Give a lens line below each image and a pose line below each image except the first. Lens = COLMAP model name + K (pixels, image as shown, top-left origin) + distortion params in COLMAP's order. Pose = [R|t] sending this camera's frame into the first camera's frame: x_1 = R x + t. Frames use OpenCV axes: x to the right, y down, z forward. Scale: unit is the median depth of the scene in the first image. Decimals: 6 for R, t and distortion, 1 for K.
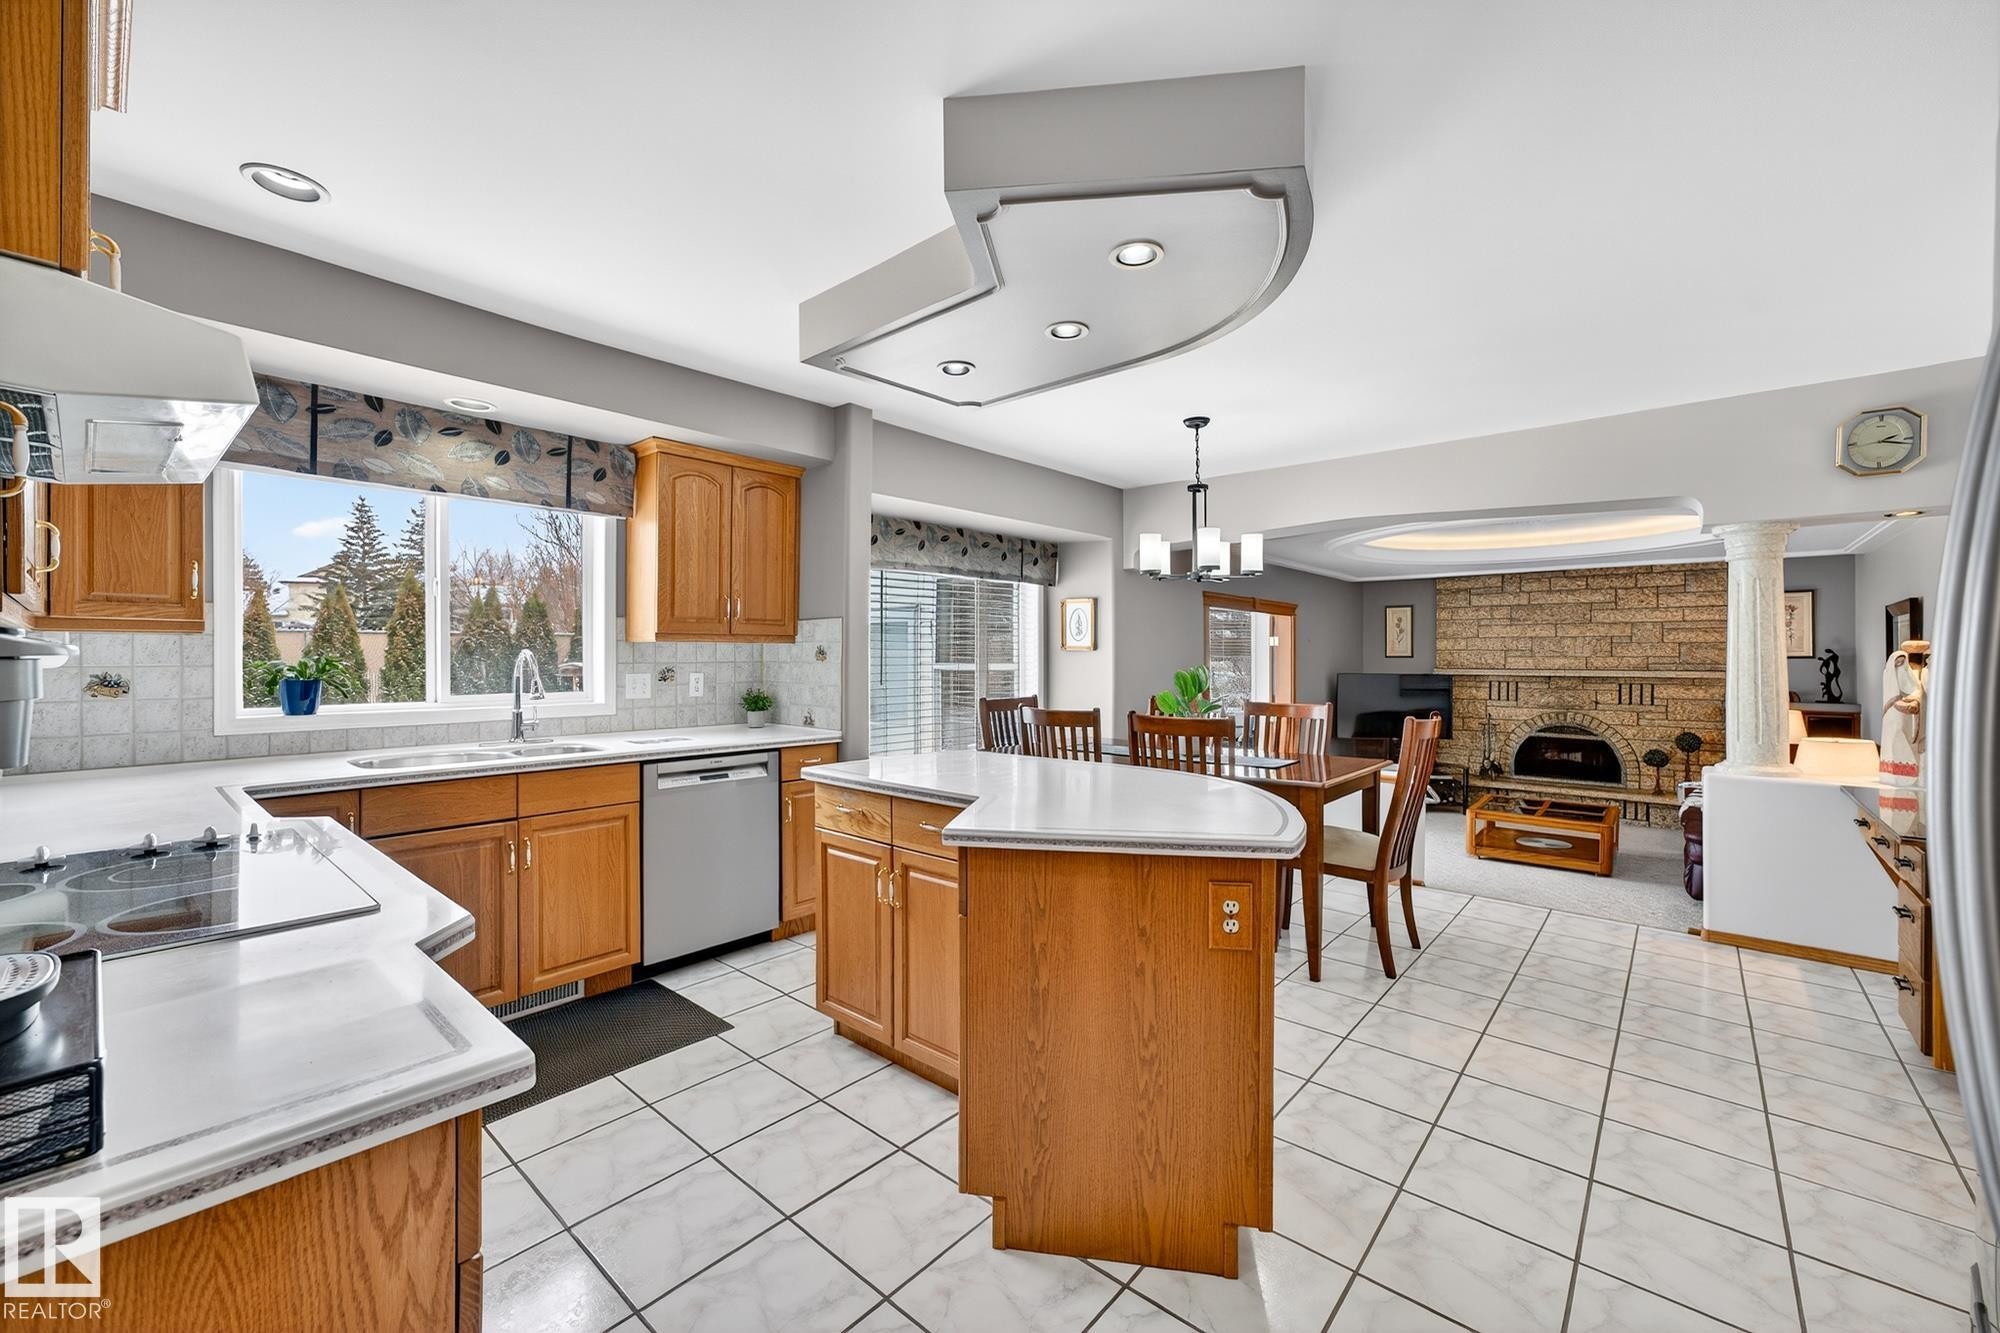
lens RADIAL K [[808.7, 0, 993.4], [0, 808.7, 672.2], [0, 0, 1]] dist [-0.022671, 0.004798]
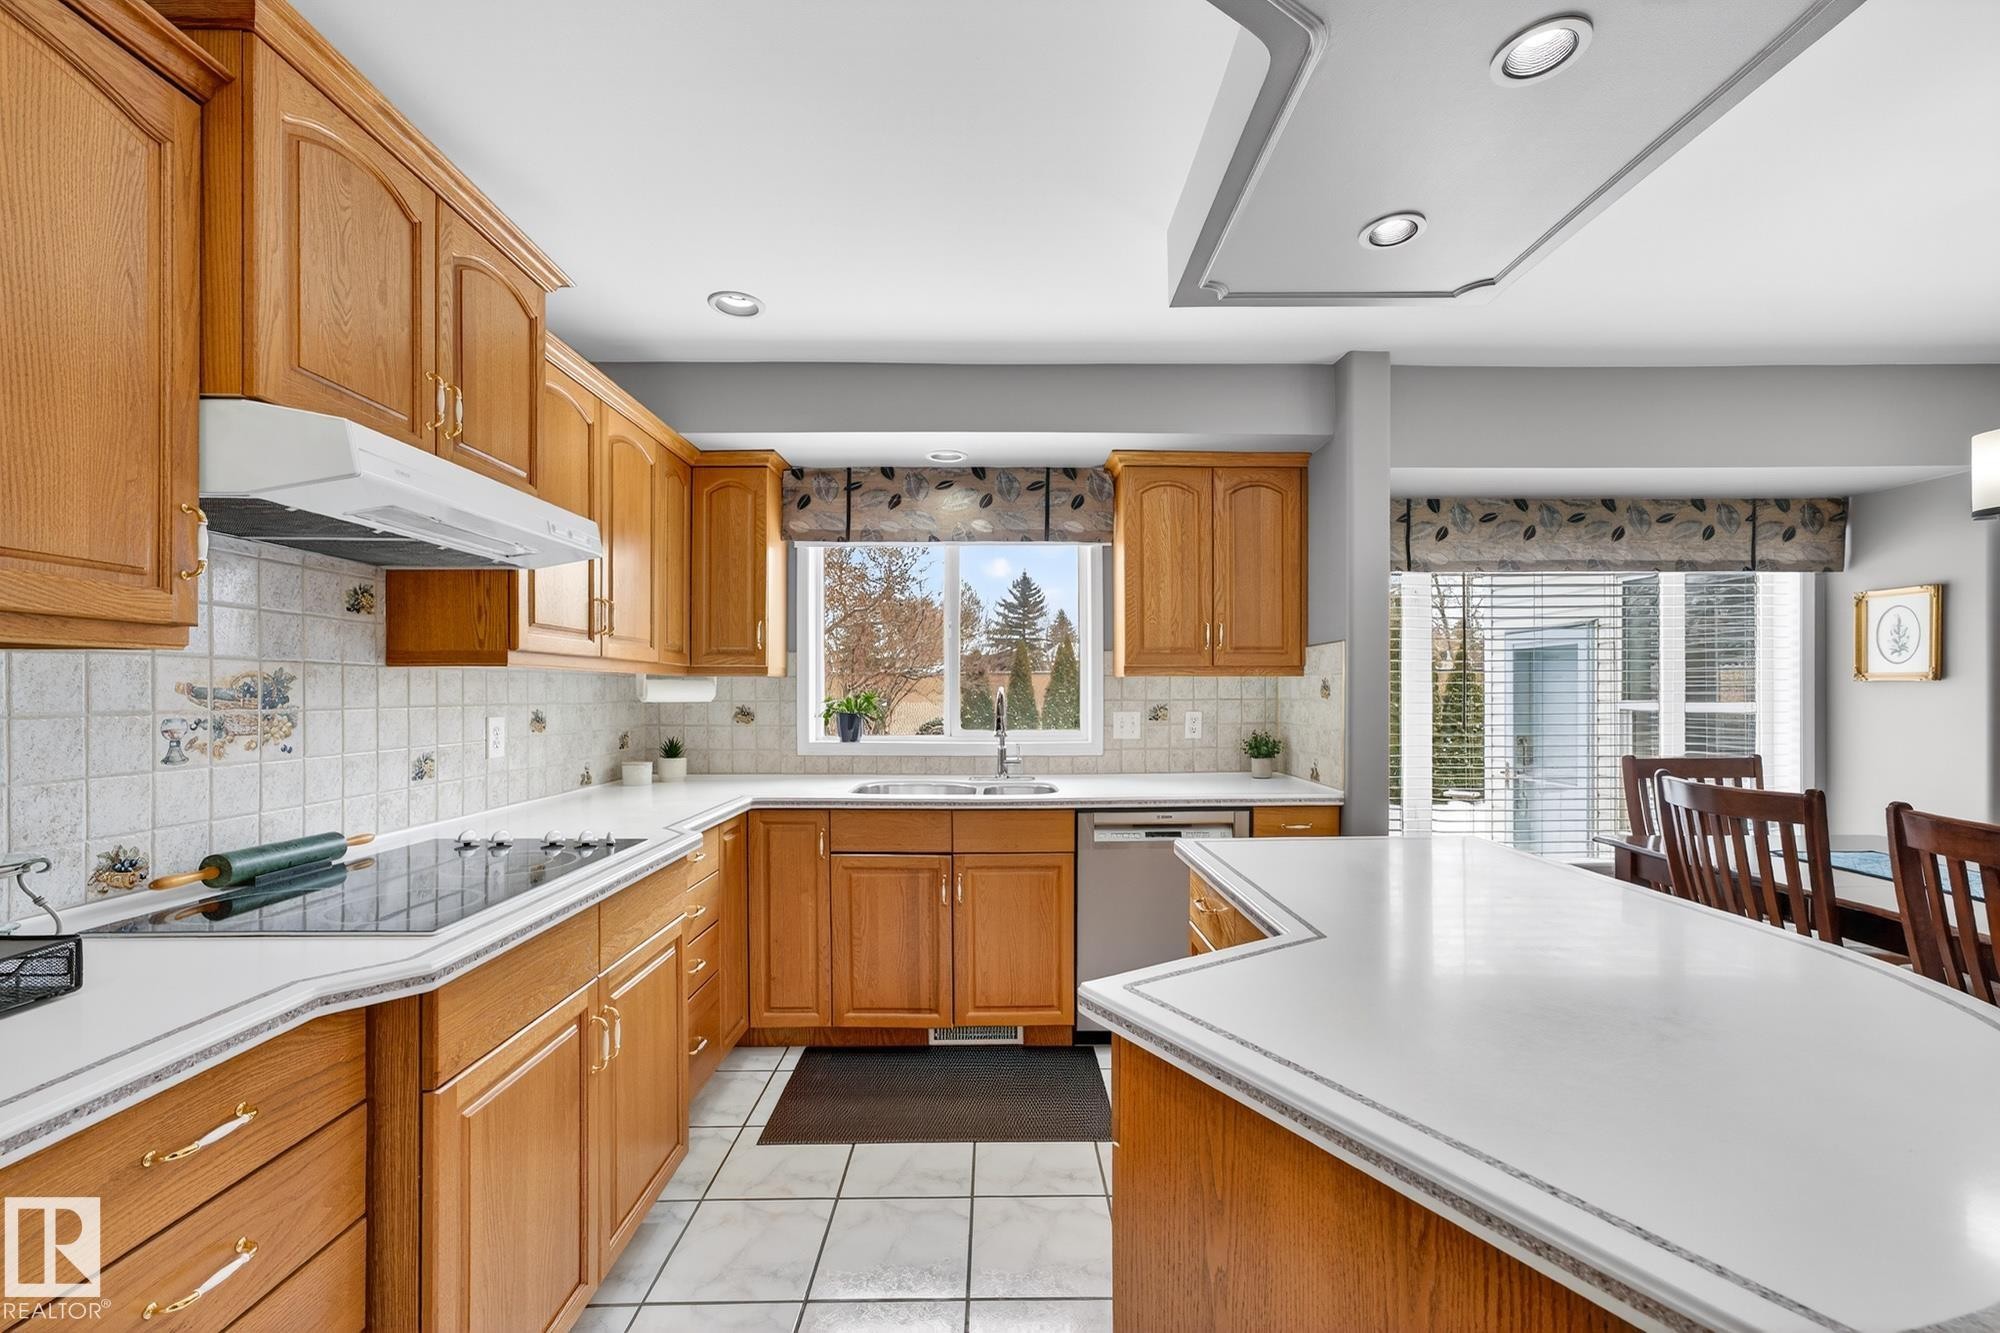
lens RADIAL K [[808.7, 0, 1003.6], [0, 808.7, 705.5], [0, 0, 1]] dist [-0.022671, 0.004798]
pose [[0.672537, 0.011578, -0.739973, 0.145791], [-0.011740, 0.999919, 0.004974, -0.007302], [0.739970, 0.005342, 0.672619, 0.251229]]
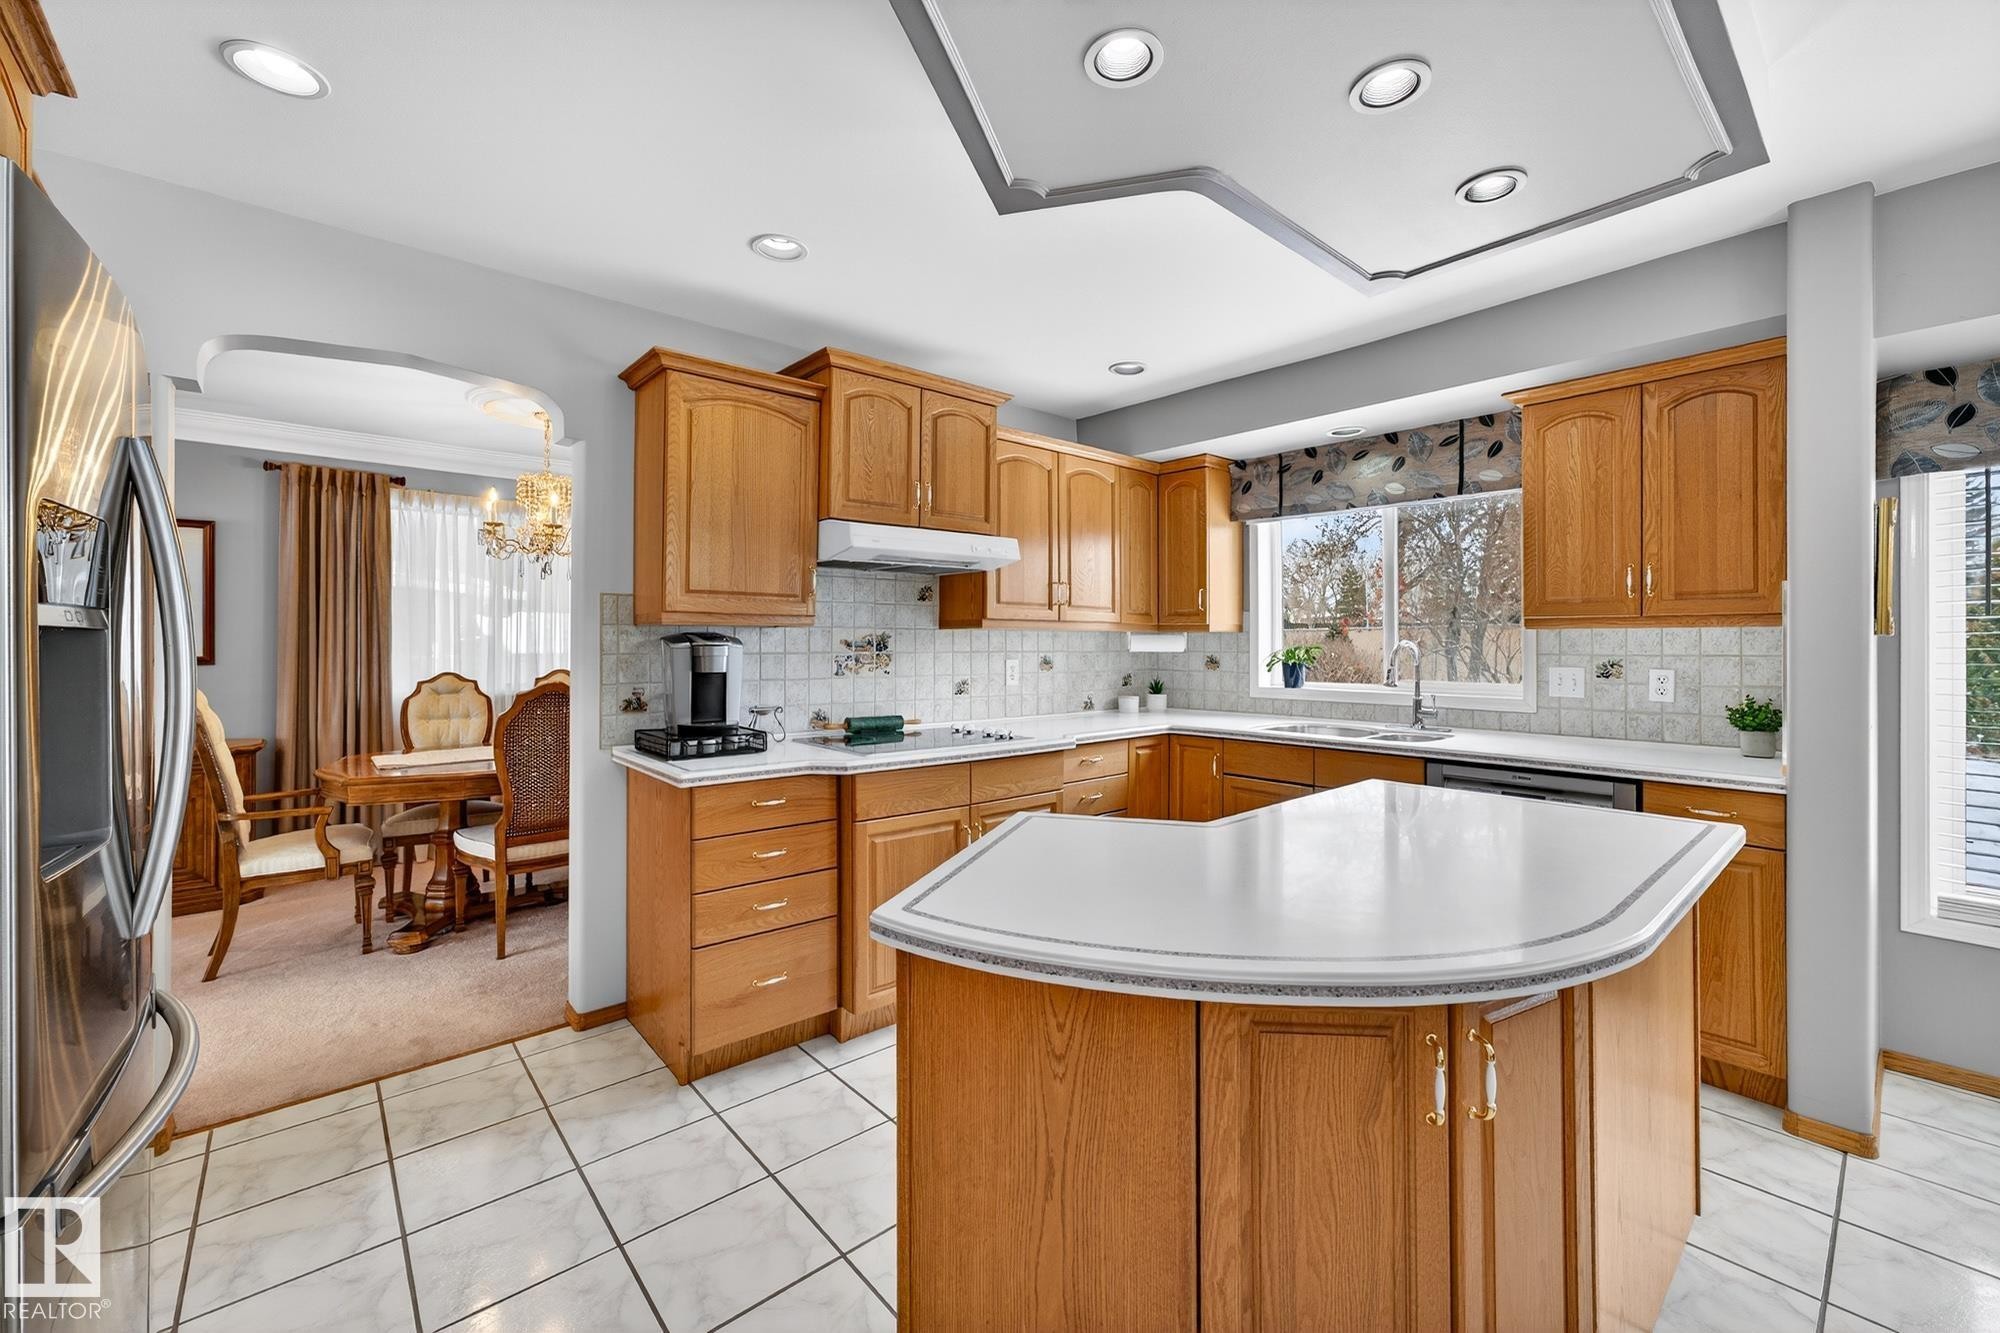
lens RADIAL K [[808.7, 0, 1012.9], [0, 808.7, 636.6], [0, 0, 1]] dist [-0.022671, 0.004798]
pose [[-0.115533, -0.010528, -0.993248, 0.427691], [-0.020258, 0.999761, -0.008240, -0.010794], [0.993097, 0.019169, -0.115718, 0.492883]]
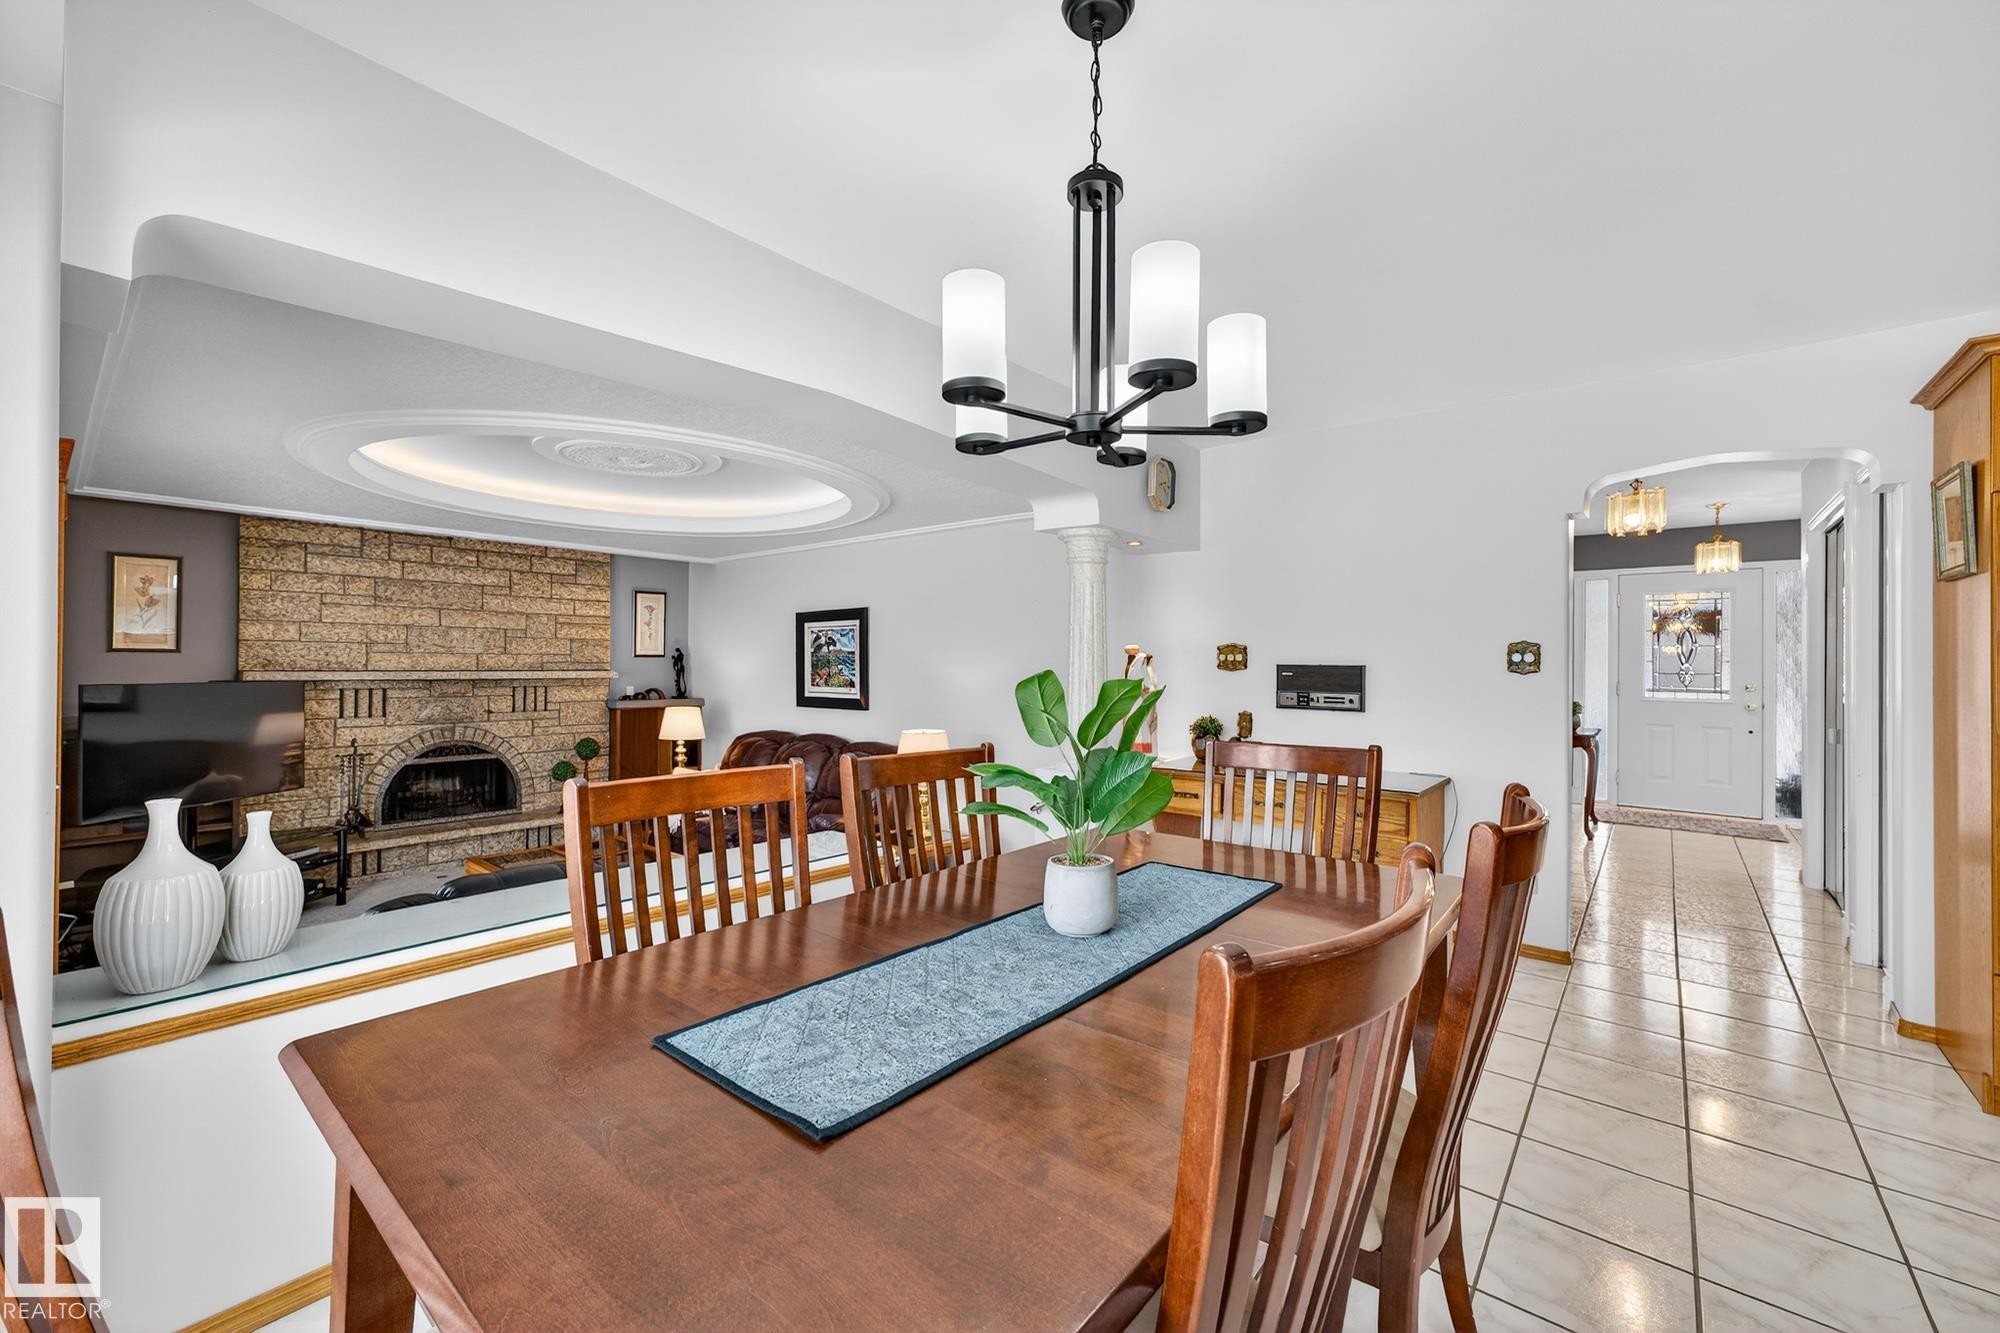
lens RADIAL K [[808.7, 0, 1001.6], [0, 808.7, 671.7], [0, 0, 1]] dist [-0.022671, 0.004798]
pose [[-0.032440, -0.013259, 0.999386, -0.114680], [0.009897, 0.999859, 0.013587, -0.015432], [-0.999425, 0.010332, -0.032305, 1.083975]]
